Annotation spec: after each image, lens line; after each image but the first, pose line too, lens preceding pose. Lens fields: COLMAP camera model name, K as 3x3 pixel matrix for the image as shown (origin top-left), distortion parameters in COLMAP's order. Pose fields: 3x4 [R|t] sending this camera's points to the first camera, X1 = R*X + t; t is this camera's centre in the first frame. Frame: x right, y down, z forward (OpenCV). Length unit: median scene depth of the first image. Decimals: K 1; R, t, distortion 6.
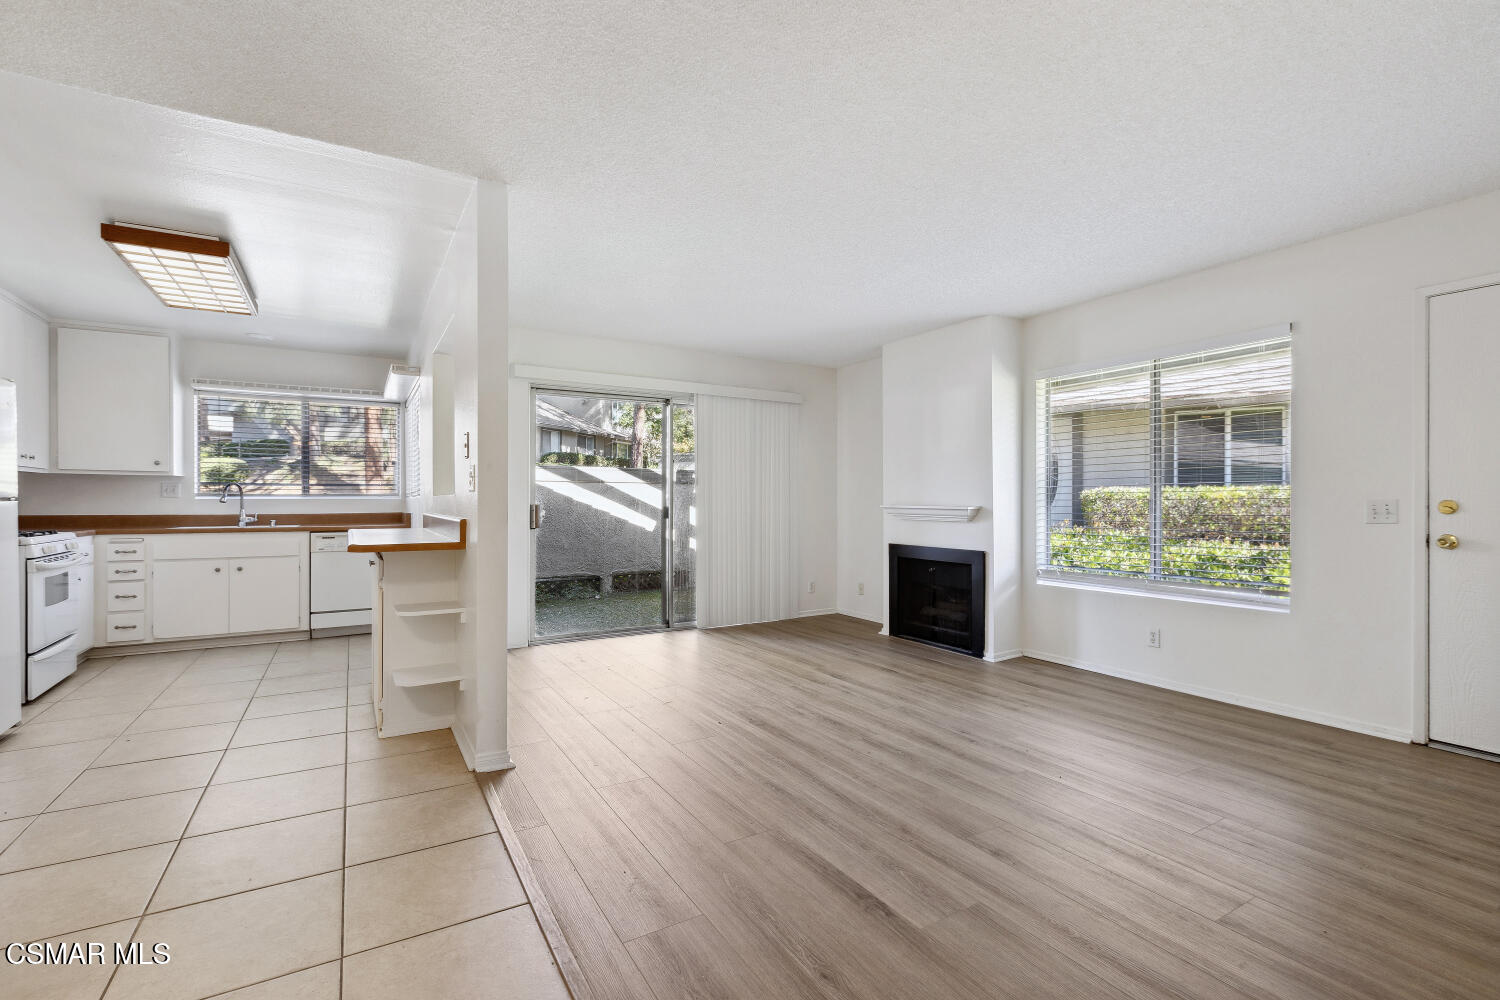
lens RADIAL K [[665.1, 0, 752.8], [0, 665.1, 498.4], [0, 0, 1]] dist [-0.005263, -0.000589]
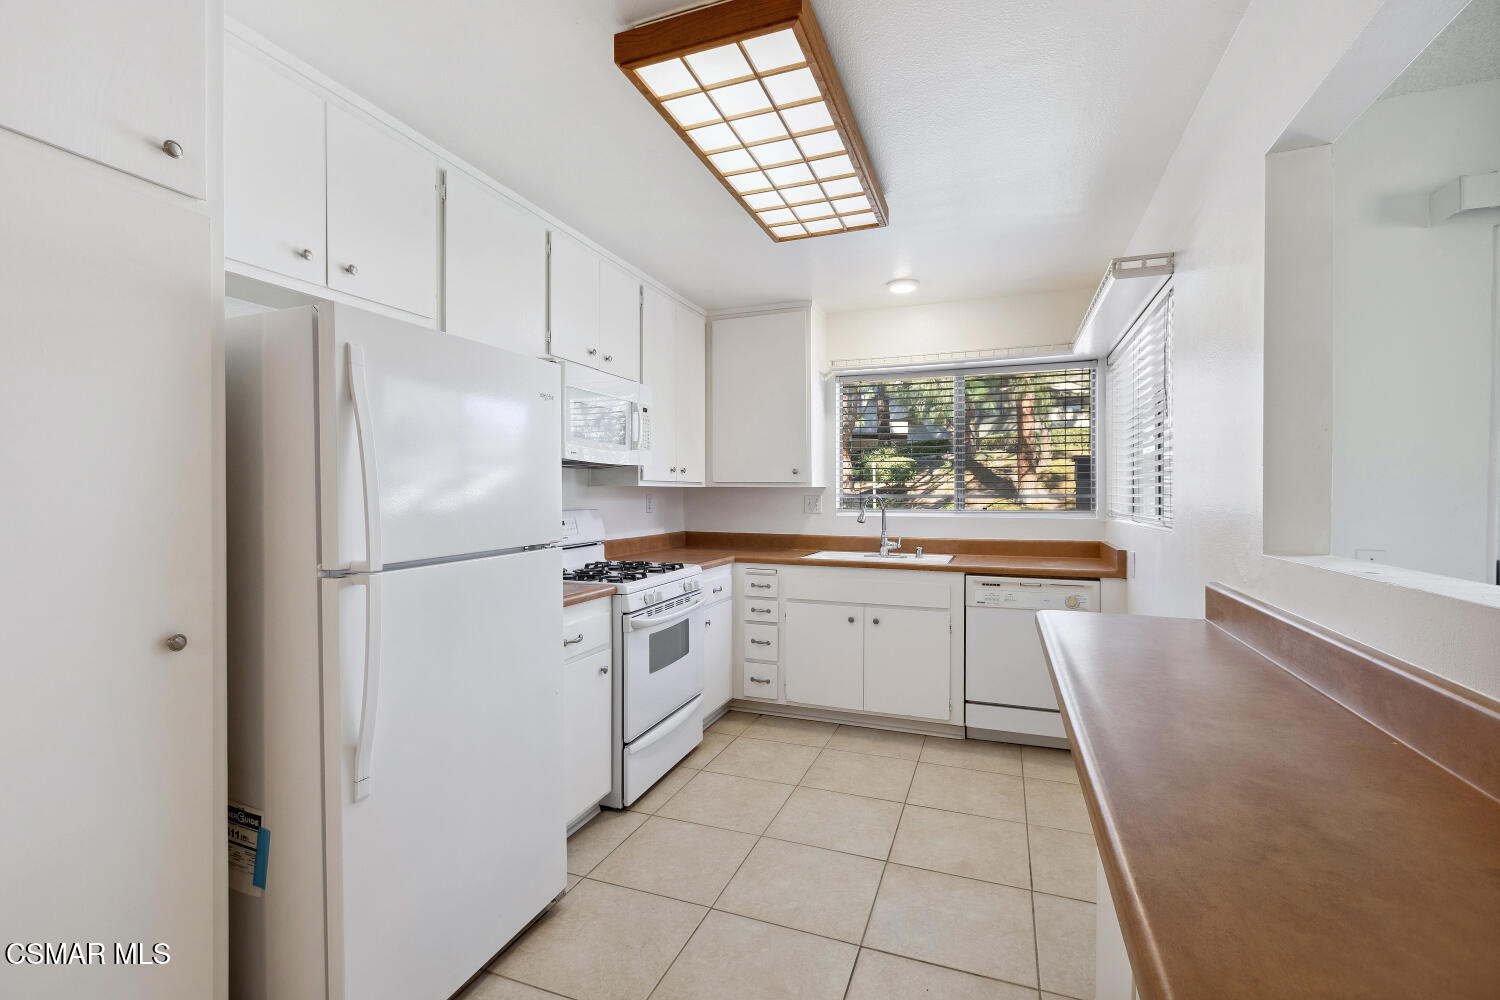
lens RADIAL K [[665.1, 0, 751.3], [0, 665.1, 493.8], [0, 0, 1]] dist [-0.005263, -0.000589]
pose [[0.619562, 0.003638, -0.784939, -0.336997], [0.001406, 0.999983, 0.005744, -0.034786], [0.784946, -0.004663, 0.619546, 0.509284]]
